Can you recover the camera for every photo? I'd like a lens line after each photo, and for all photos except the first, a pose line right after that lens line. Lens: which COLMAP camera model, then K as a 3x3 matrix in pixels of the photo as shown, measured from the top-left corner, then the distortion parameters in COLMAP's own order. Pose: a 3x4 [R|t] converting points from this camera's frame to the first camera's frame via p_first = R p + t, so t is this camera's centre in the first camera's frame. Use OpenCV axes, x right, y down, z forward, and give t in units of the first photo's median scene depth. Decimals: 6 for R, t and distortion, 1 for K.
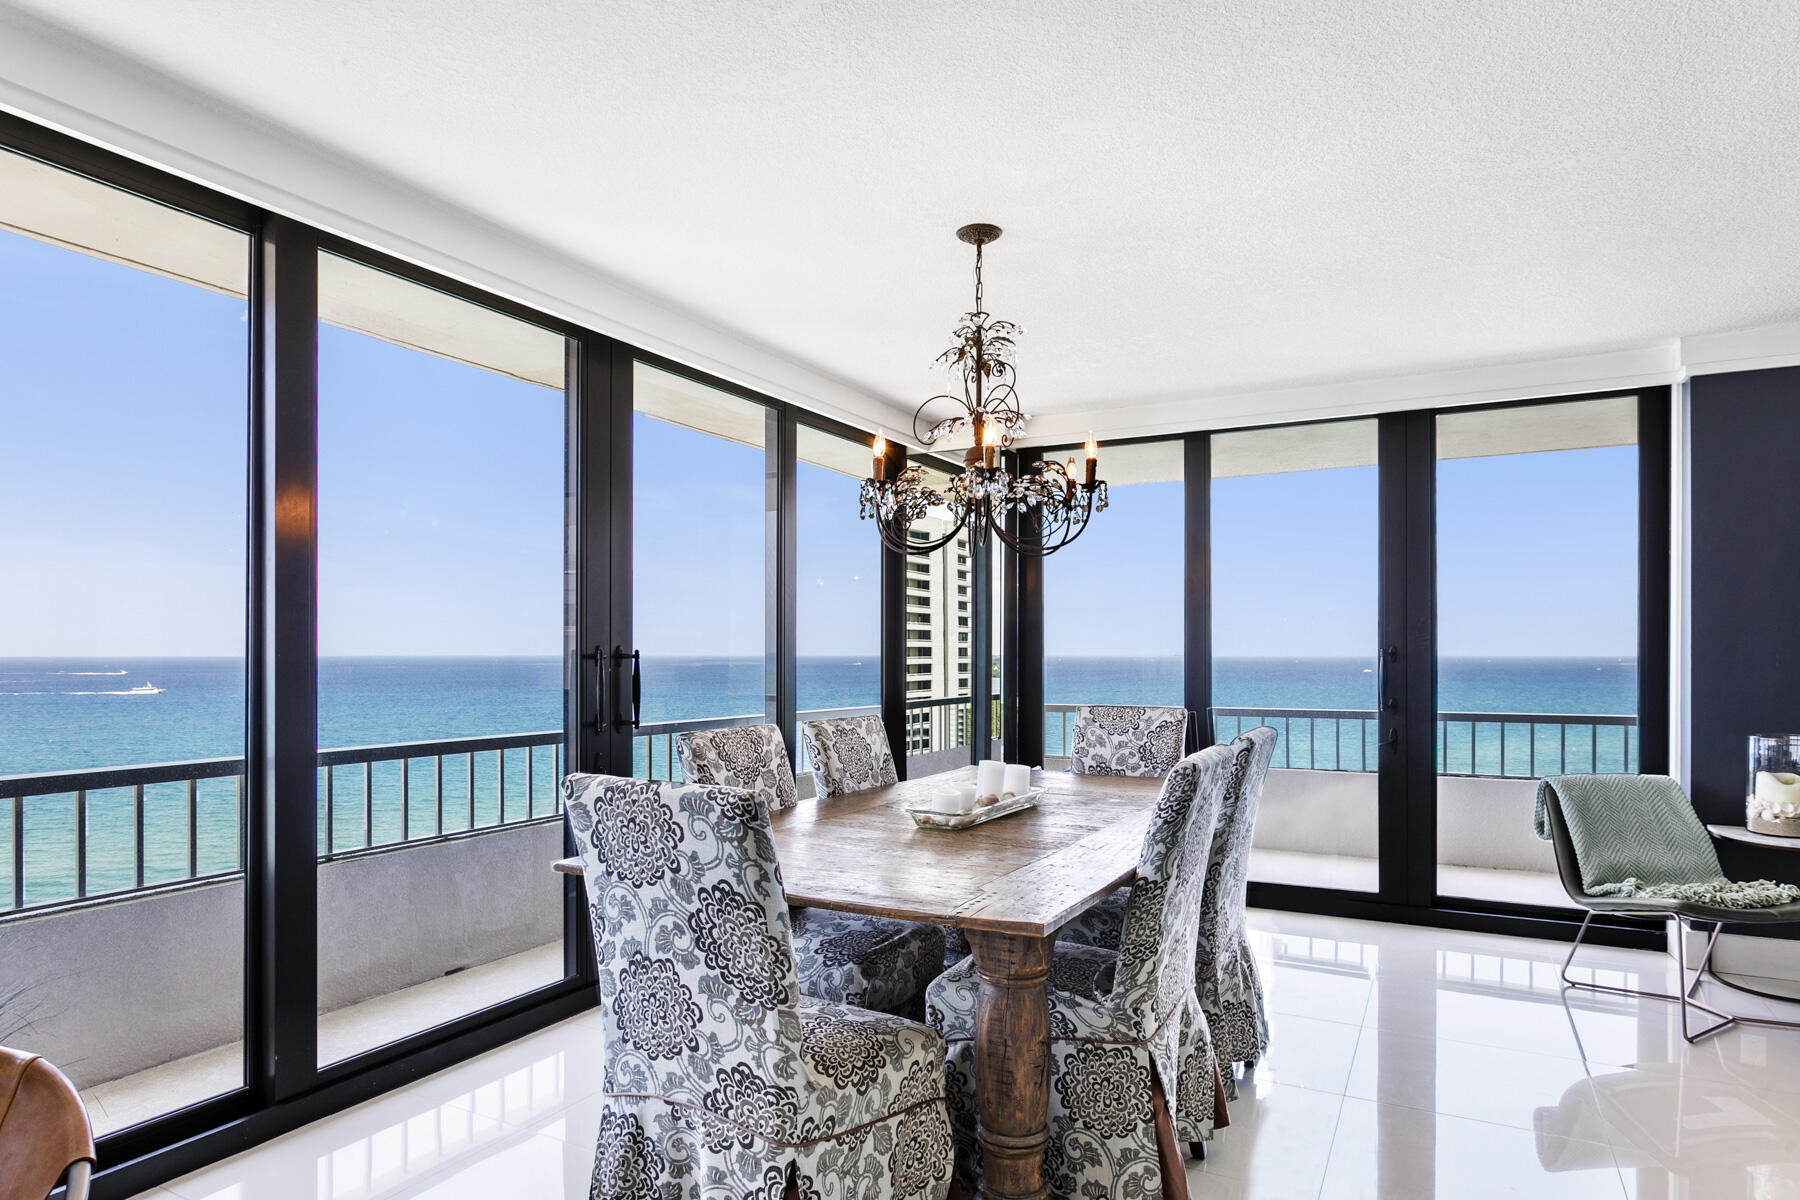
lens RADIAL K [[1078.9, 0, 893.1], [0, 1078.9, 637.1], [0, 0, 1]] dist [-0.036900, 0.000898]
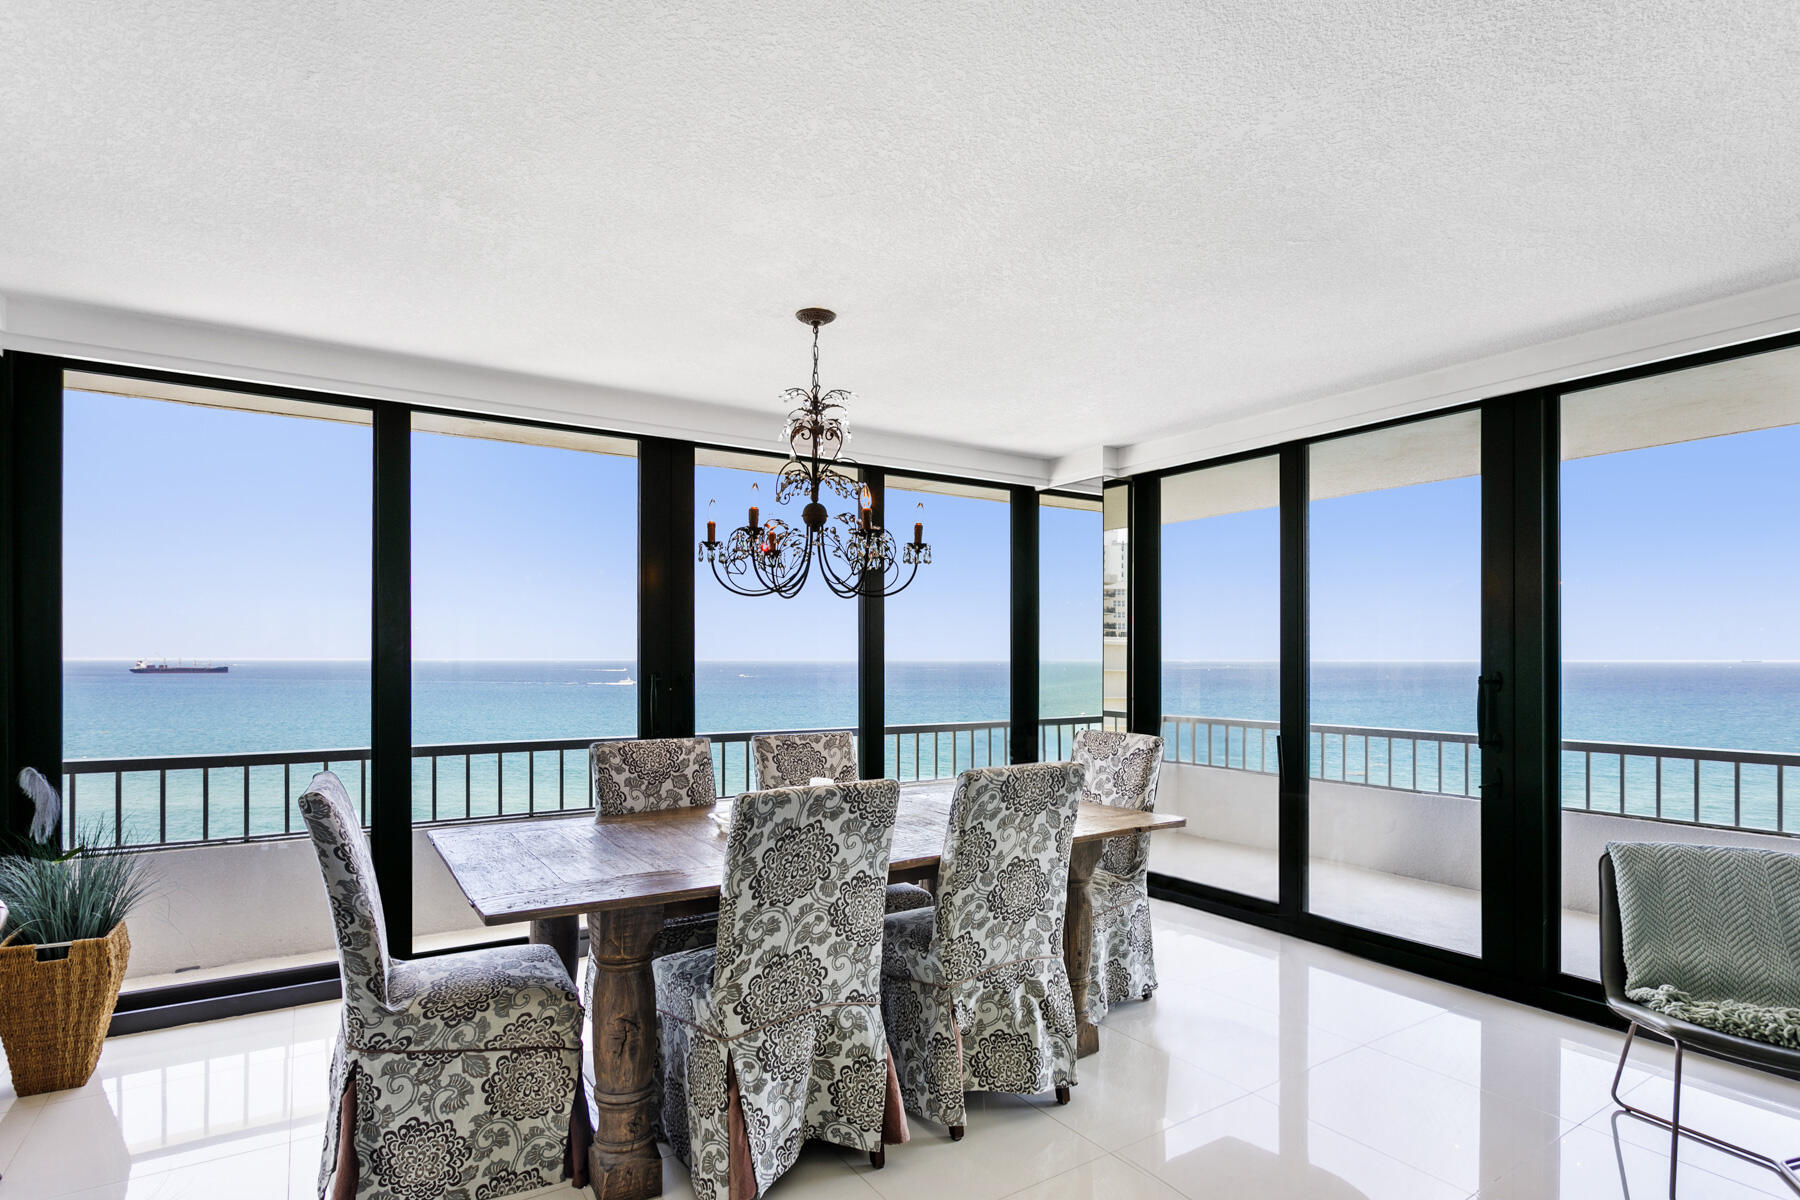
lens RADIAL K [[943.2, 0, 903.1], [0, 943.2, 653.8], [0, 0, 1]] dist [-0.014939, -0.001392]
pose [[0.867288, -0.002264, -0.497802, 0.755852], [0.008650, 0.999907, 0.010523, -0.032157], [0.497732, -0.013432, 0.867227, 0.201279]]
